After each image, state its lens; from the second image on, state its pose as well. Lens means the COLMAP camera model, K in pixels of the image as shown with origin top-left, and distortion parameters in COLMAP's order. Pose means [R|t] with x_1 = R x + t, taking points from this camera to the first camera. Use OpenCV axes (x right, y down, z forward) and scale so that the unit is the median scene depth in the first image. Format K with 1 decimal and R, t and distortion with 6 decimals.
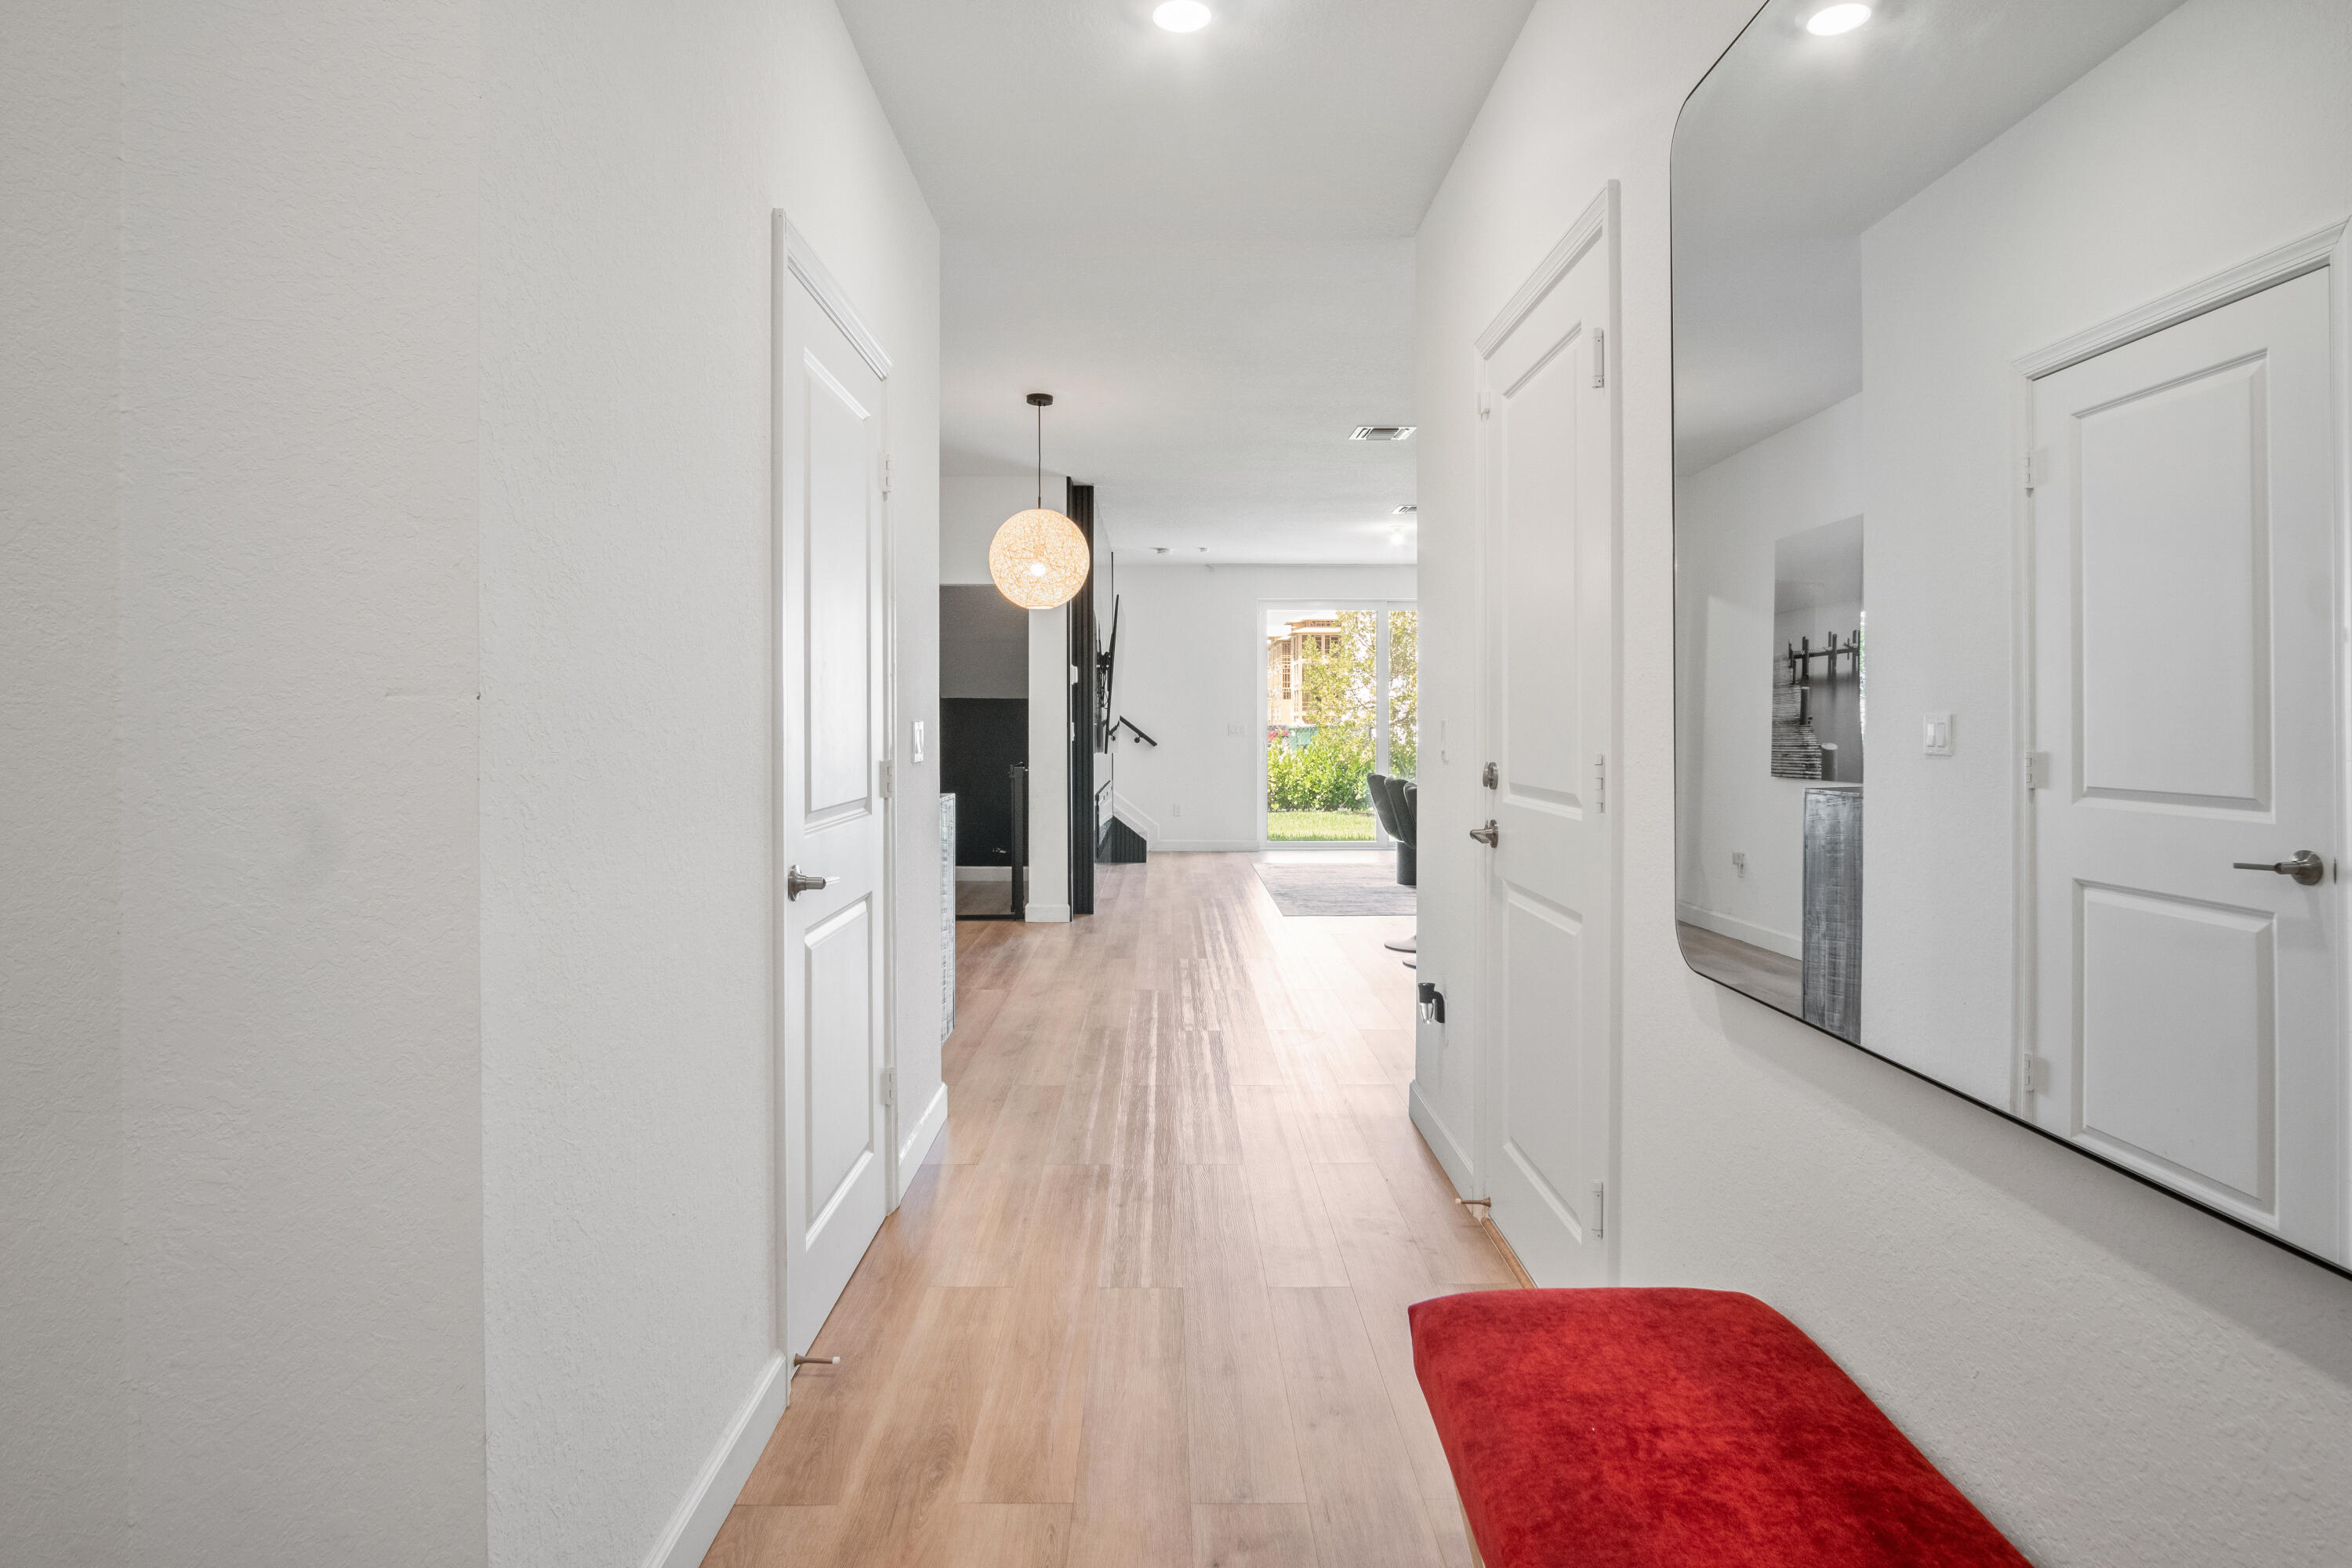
lens RADIAL K [[1284.9, 0, 1171.6], [0, 1284.9, 745.2], [0, 0, 1]] dist [-0.034929, 0.009386]
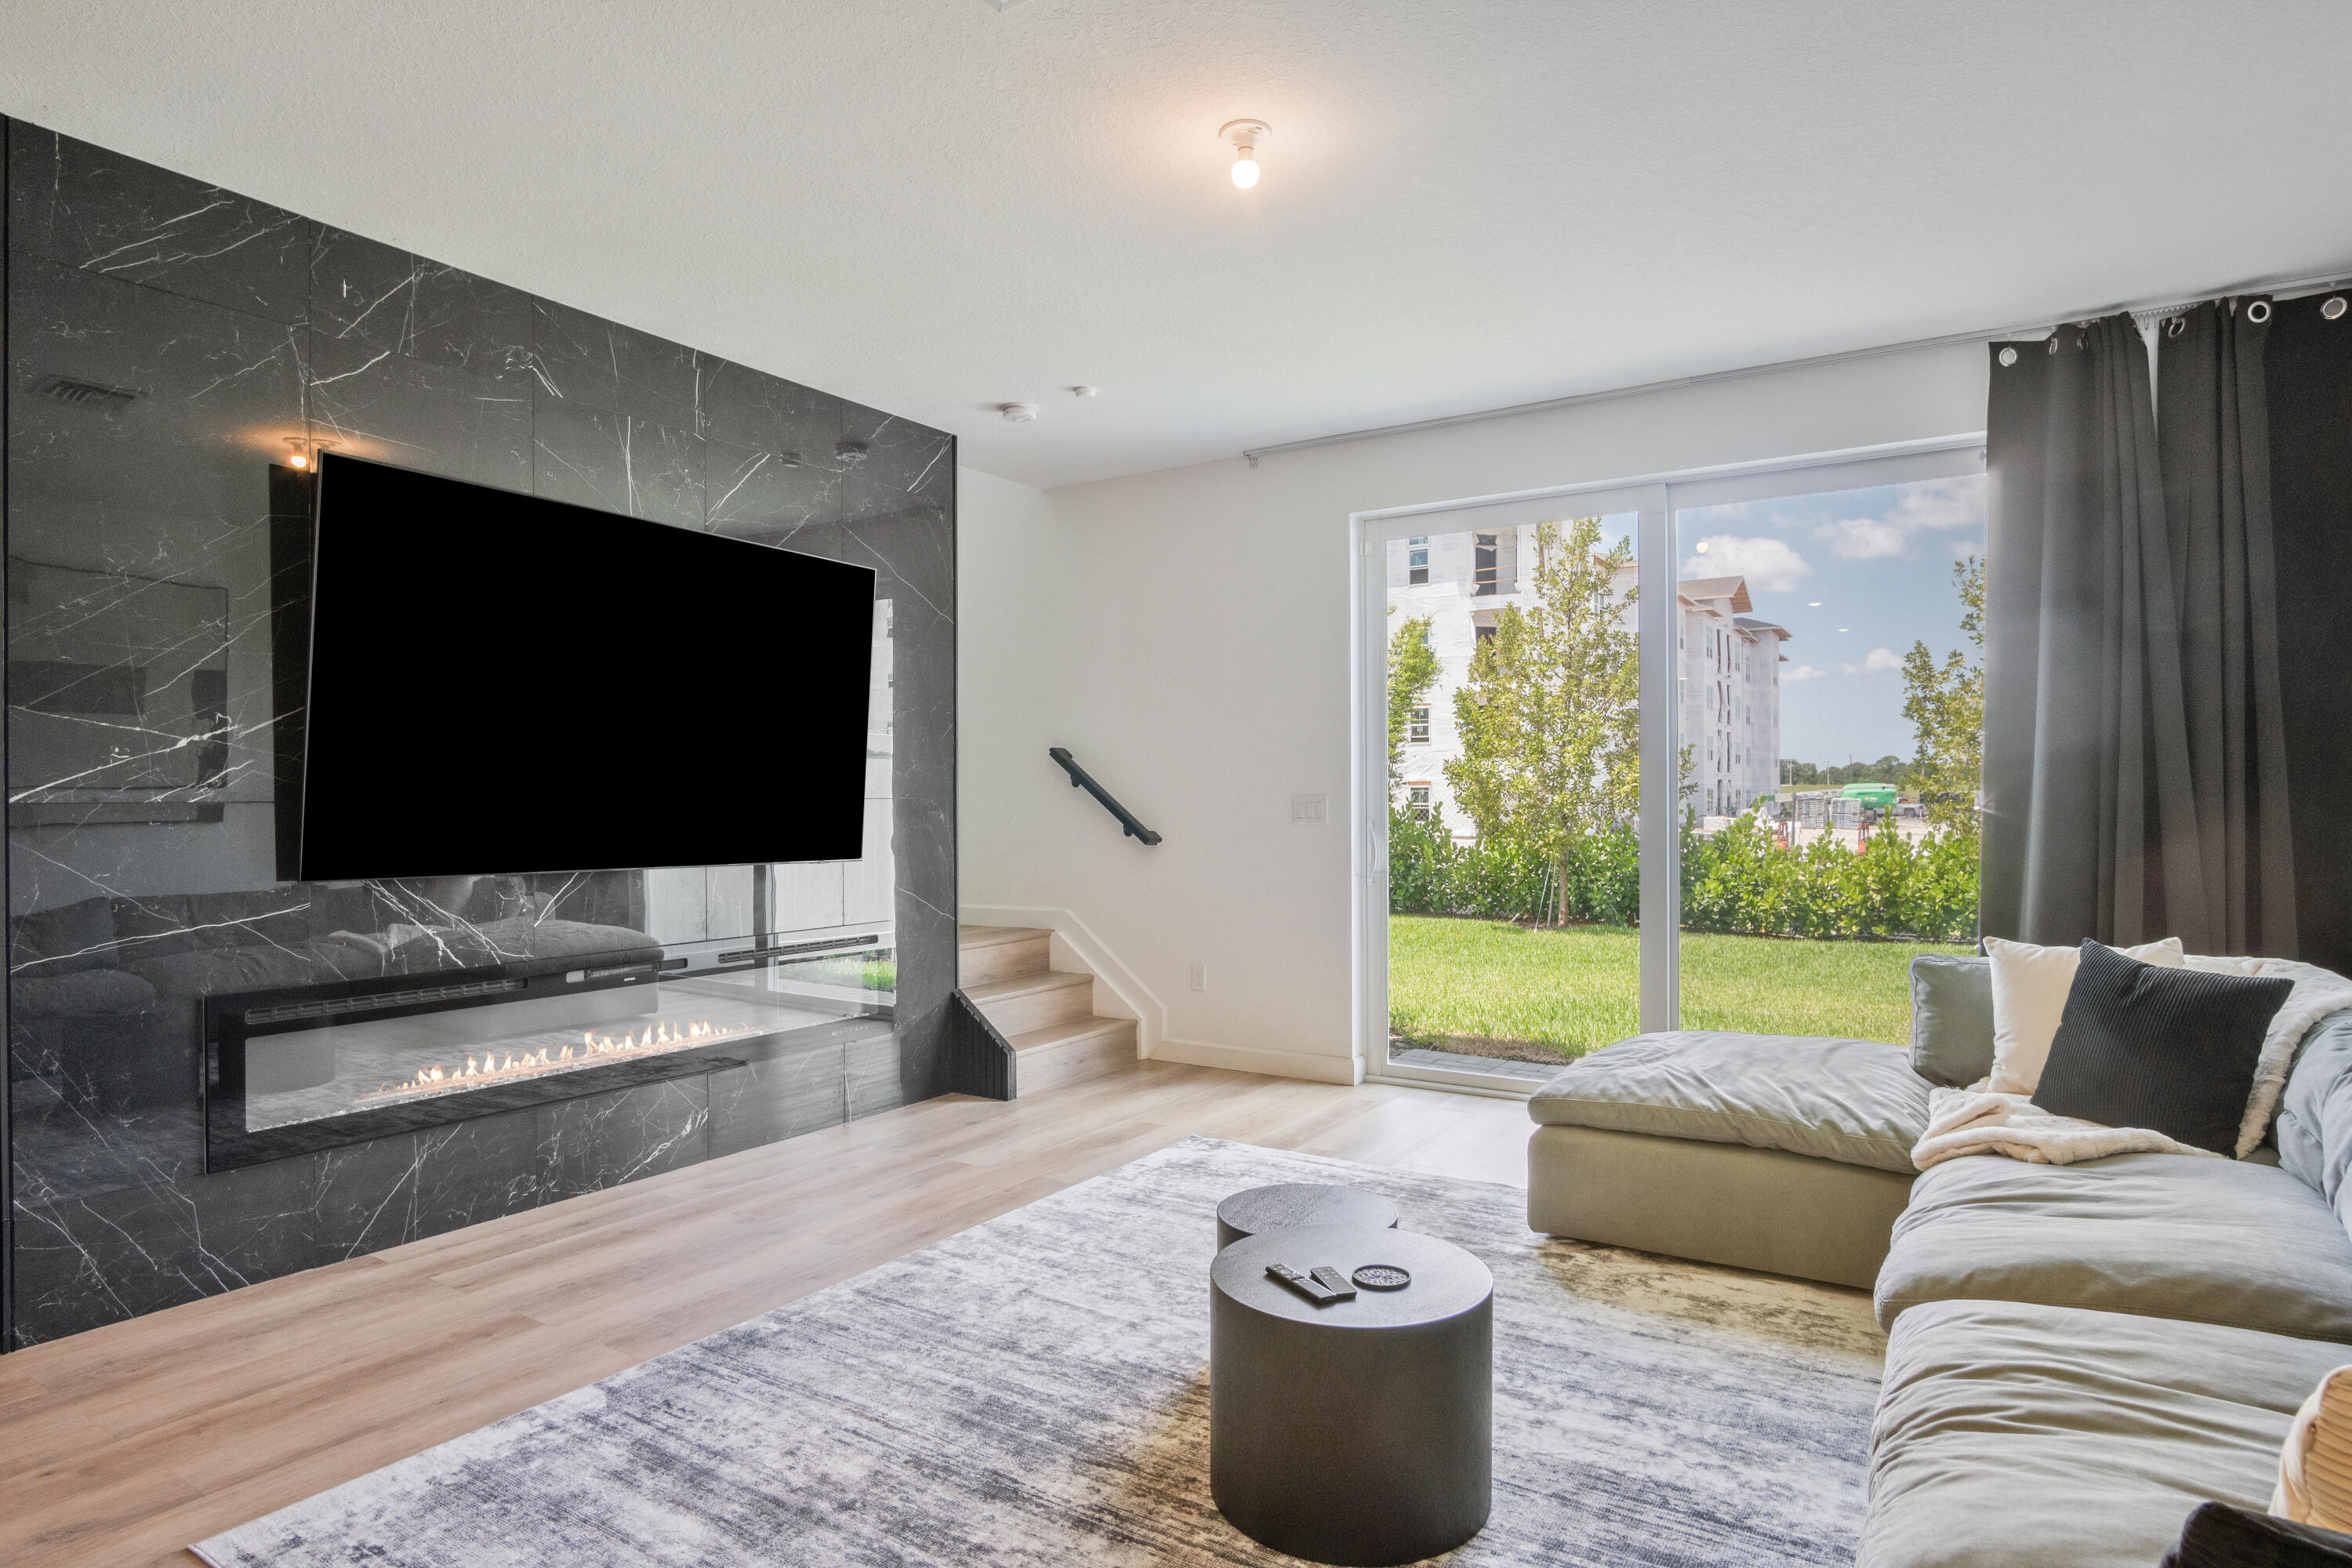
lens RADIAL K [[1293.6, 0, 1168.6], [0, 1293.6, 792.6], [0, 0, 1]] dist [-0.030761, 0.000416]
pose [[0.836287, -0.005304, -0.548267, 0.242829], [-0.005324, 0.999828, -0.017793, -0.009236], [0.548266, 0.017800, 0.836114, 0.557340]]
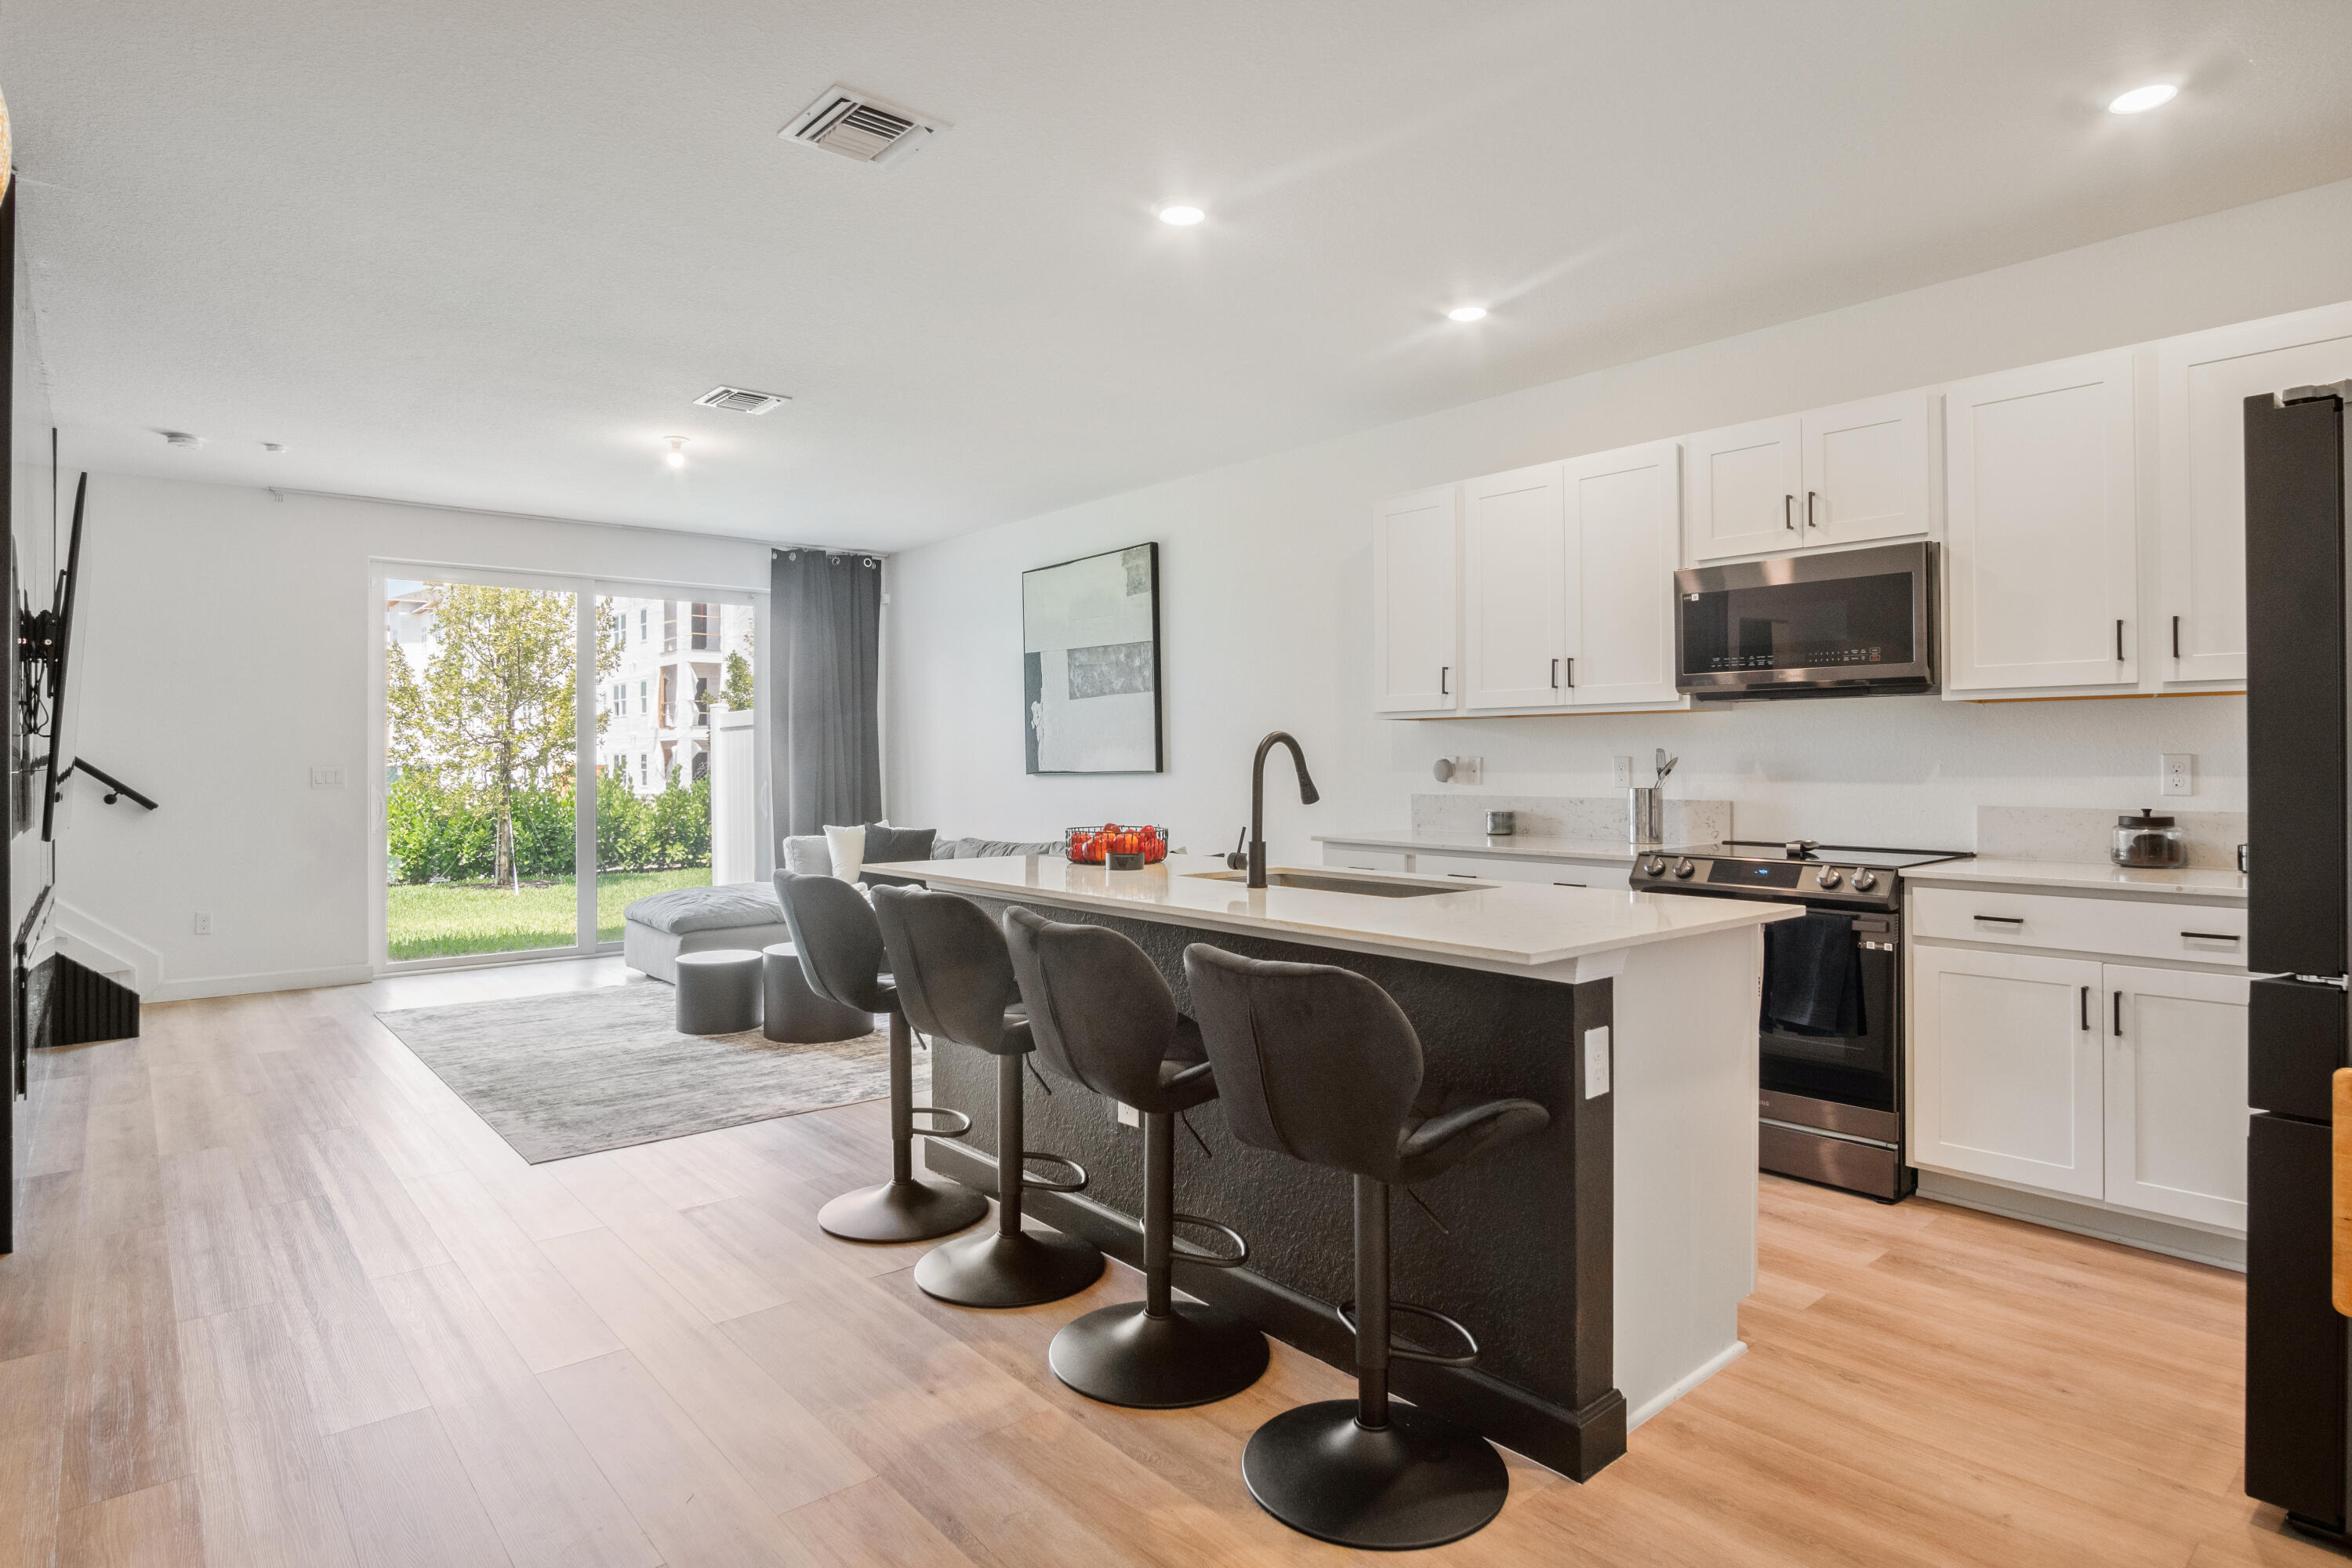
lens RADIAL K [[1274.2, 0, 1171.2], [0, 1274.2, 750.3], [0, 0, 1]] dist [-0.033103, 0.008229]
pose [[0.766688, 0.001442, 0.642019, -0.020725], [0.015587, 0.999661, -0.020860, -0.006008], [-0.641831, 0.026000, 0.766405, 0.297138]]
